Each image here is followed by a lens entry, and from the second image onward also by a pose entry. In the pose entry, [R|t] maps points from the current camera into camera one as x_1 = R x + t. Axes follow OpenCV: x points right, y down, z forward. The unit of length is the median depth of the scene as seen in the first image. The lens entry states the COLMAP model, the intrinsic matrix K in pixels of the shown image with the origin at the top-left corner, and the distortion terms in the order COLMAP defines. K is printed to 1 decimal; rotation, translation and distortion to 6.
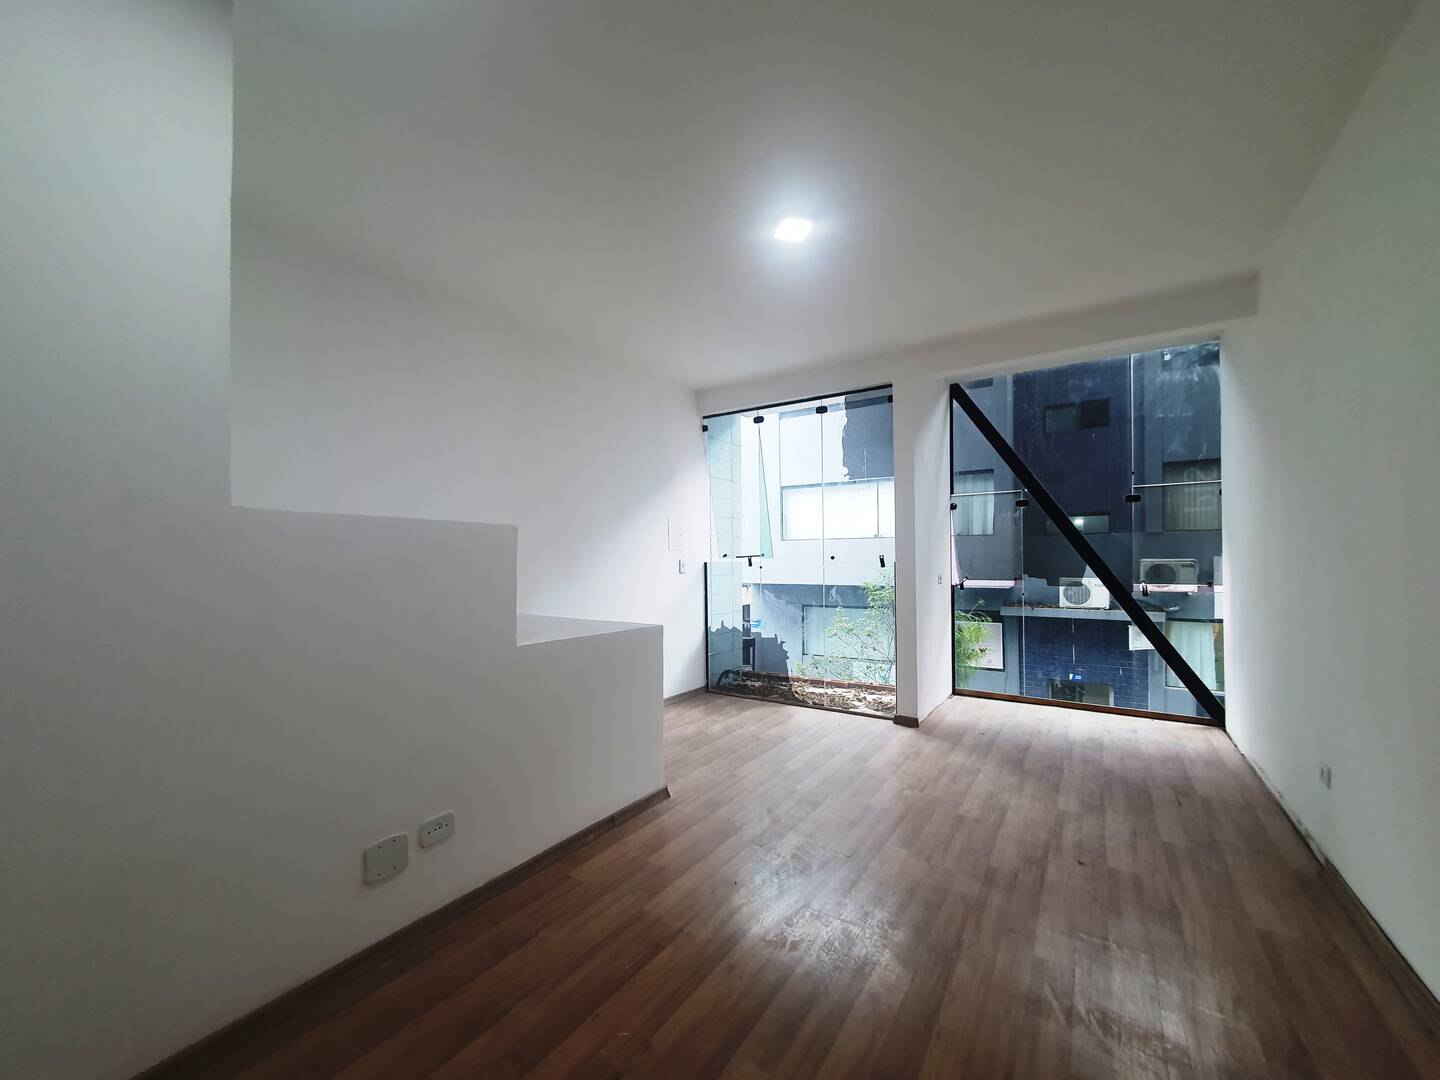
lens RADIAL K [[569.5, 0, 717.4], [0, 569.5, 544.8], [0, 0, 1]] dist [0.006706, 0.000291]
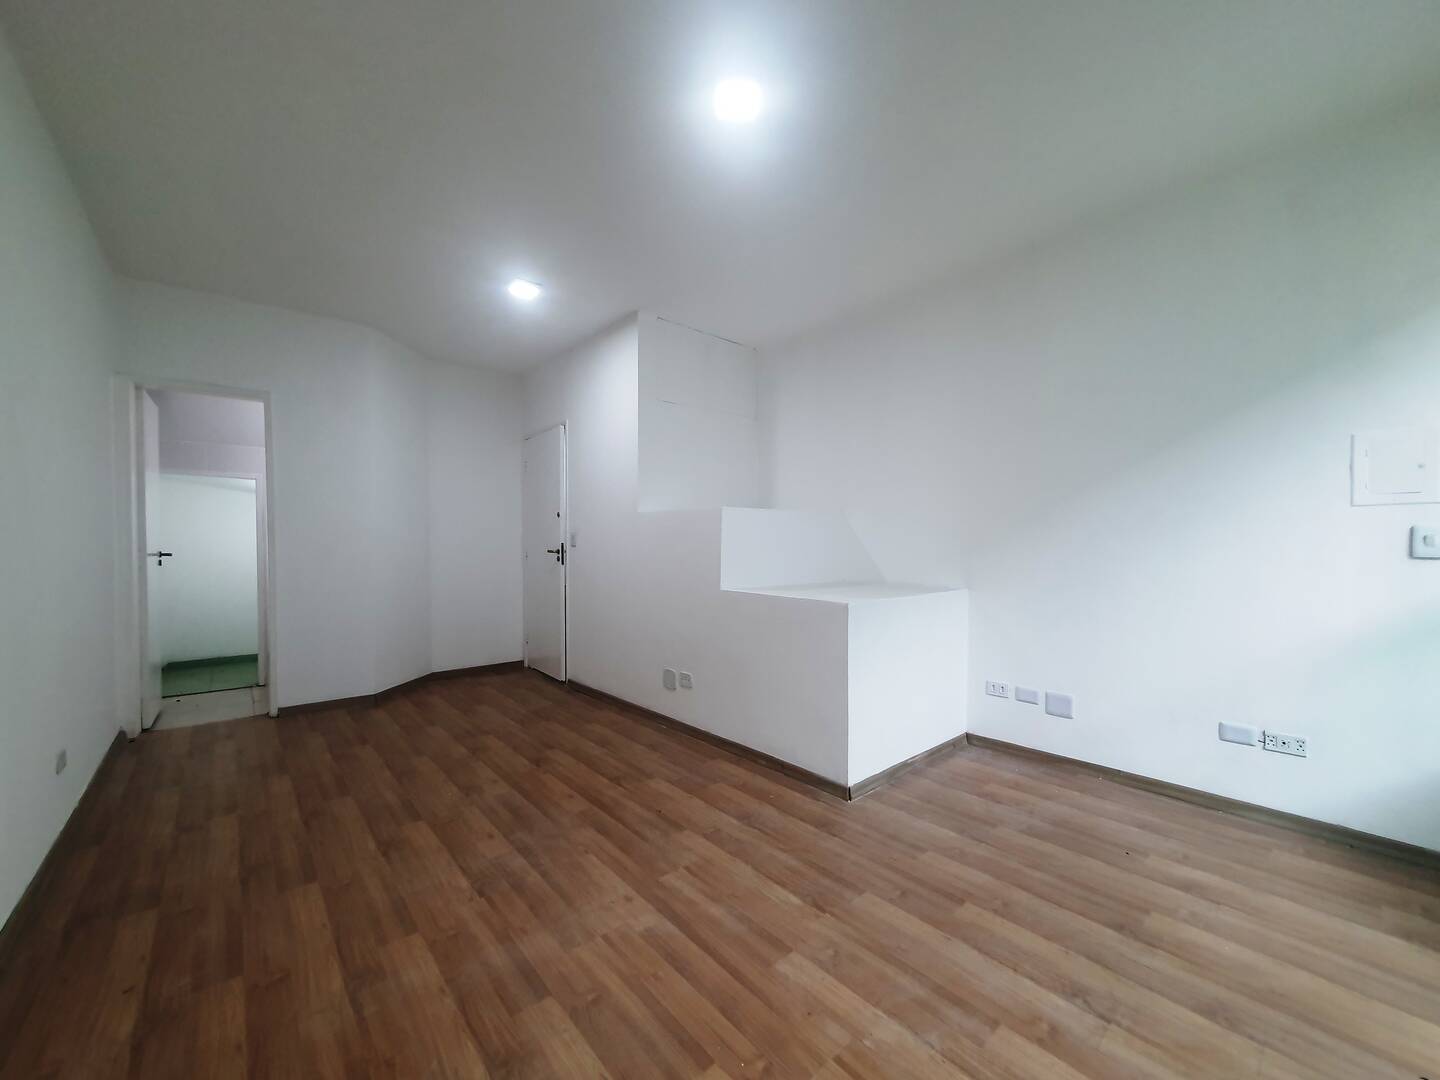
lens RADIAL K [[569.5, 0, 719.0], [0, 569.5, 545.5], [0, 0, 1]] dist [0.006706, 0.000291]
pose [[-0.270046, 0.008681, -0.962808, 1.079075], [0.022028, 0.999753, 0.002835, 0.063556], [0.962595, -0.020443, -0.270171, 1.420285]]
